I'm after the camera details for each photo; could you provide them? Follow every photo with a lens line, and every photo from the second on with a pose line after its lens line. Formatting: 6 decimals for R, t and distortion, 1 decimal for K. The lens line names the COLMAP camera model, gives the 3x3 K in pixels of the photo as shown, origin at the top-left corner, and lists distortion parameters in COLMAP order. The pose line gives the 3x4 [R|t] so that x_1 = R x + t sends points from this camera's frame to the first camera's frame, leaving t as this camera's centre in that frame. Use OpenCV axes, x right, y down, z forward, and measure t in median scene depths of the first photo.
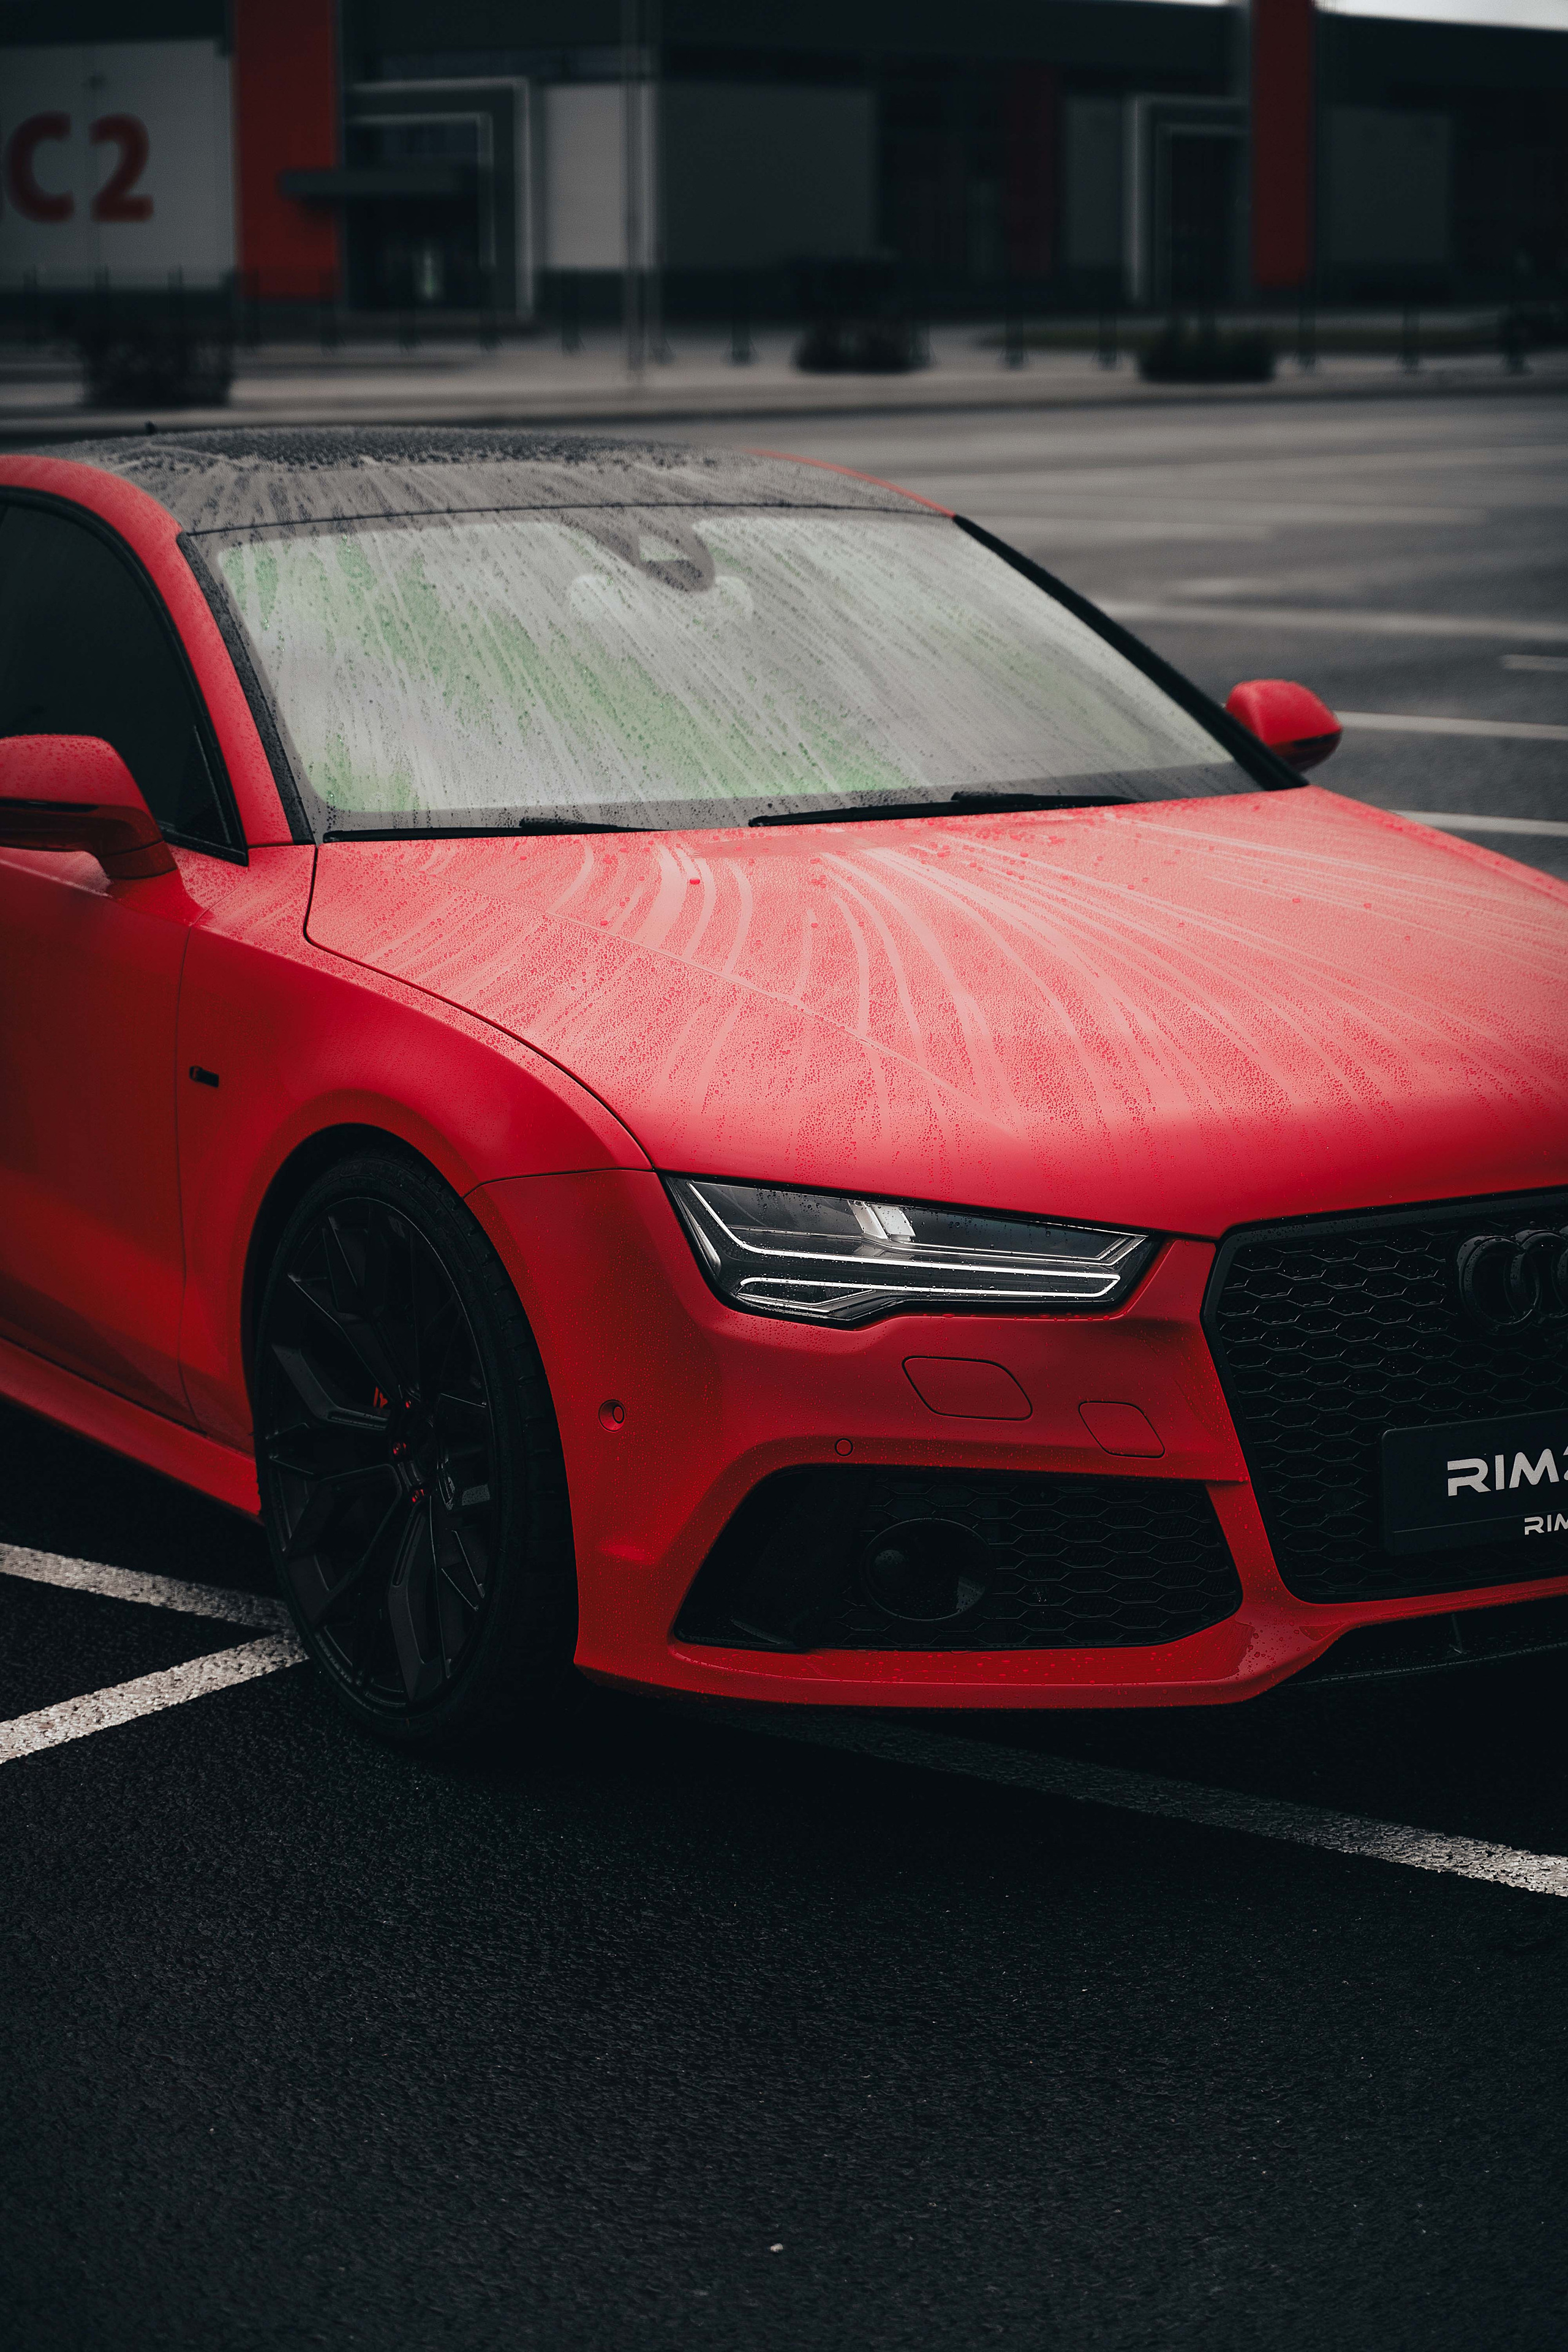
lens RADIAL K [[5020.1, 0, 784.0], [0, 5020.1, 1176.0], [0, 0, 1]] dist [0.213490, -2.415027]
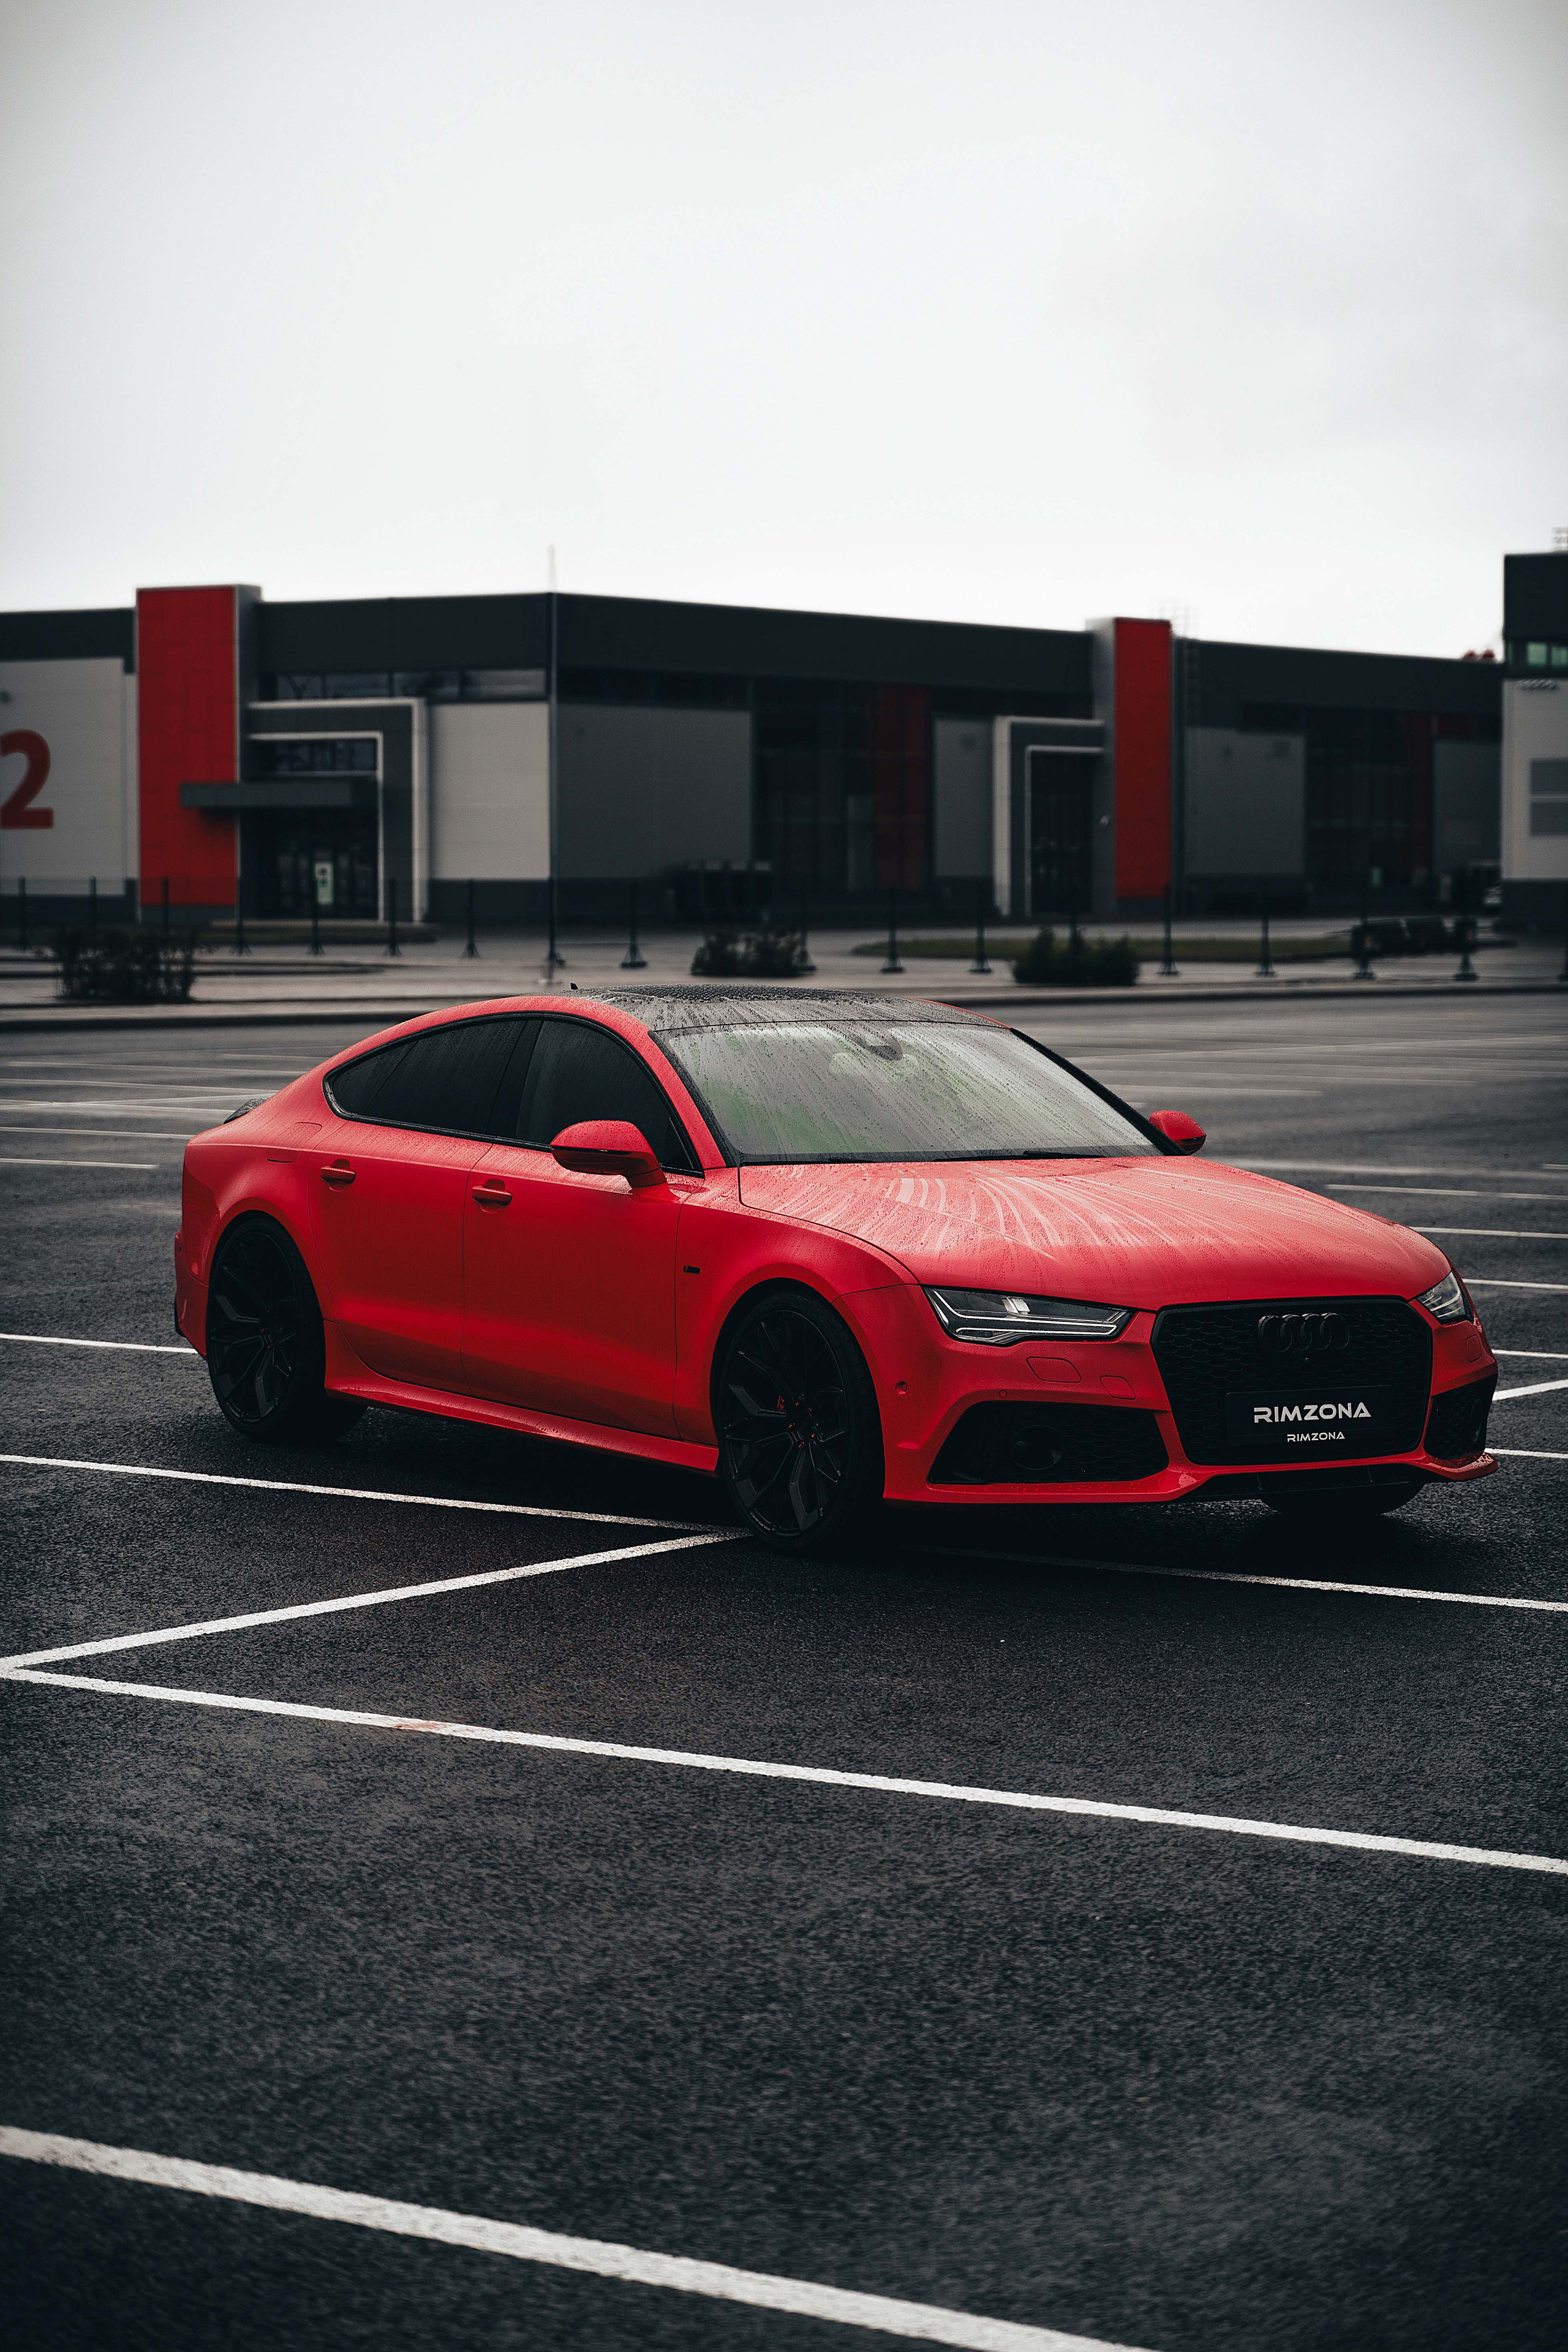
lens RADIAL K [[5020.1, 0, 784.0], [0, 5020.1, 1176.0], [0, 0, 1]] dist [0.213490, -2.415027]
pose [[0.999657, 0.003019, 0.026016, -0.113910], [0.000087, 0.992946, -0.118564, 0.172257], [-0.026190, 0.118526, 0.992606, -1.020853]]
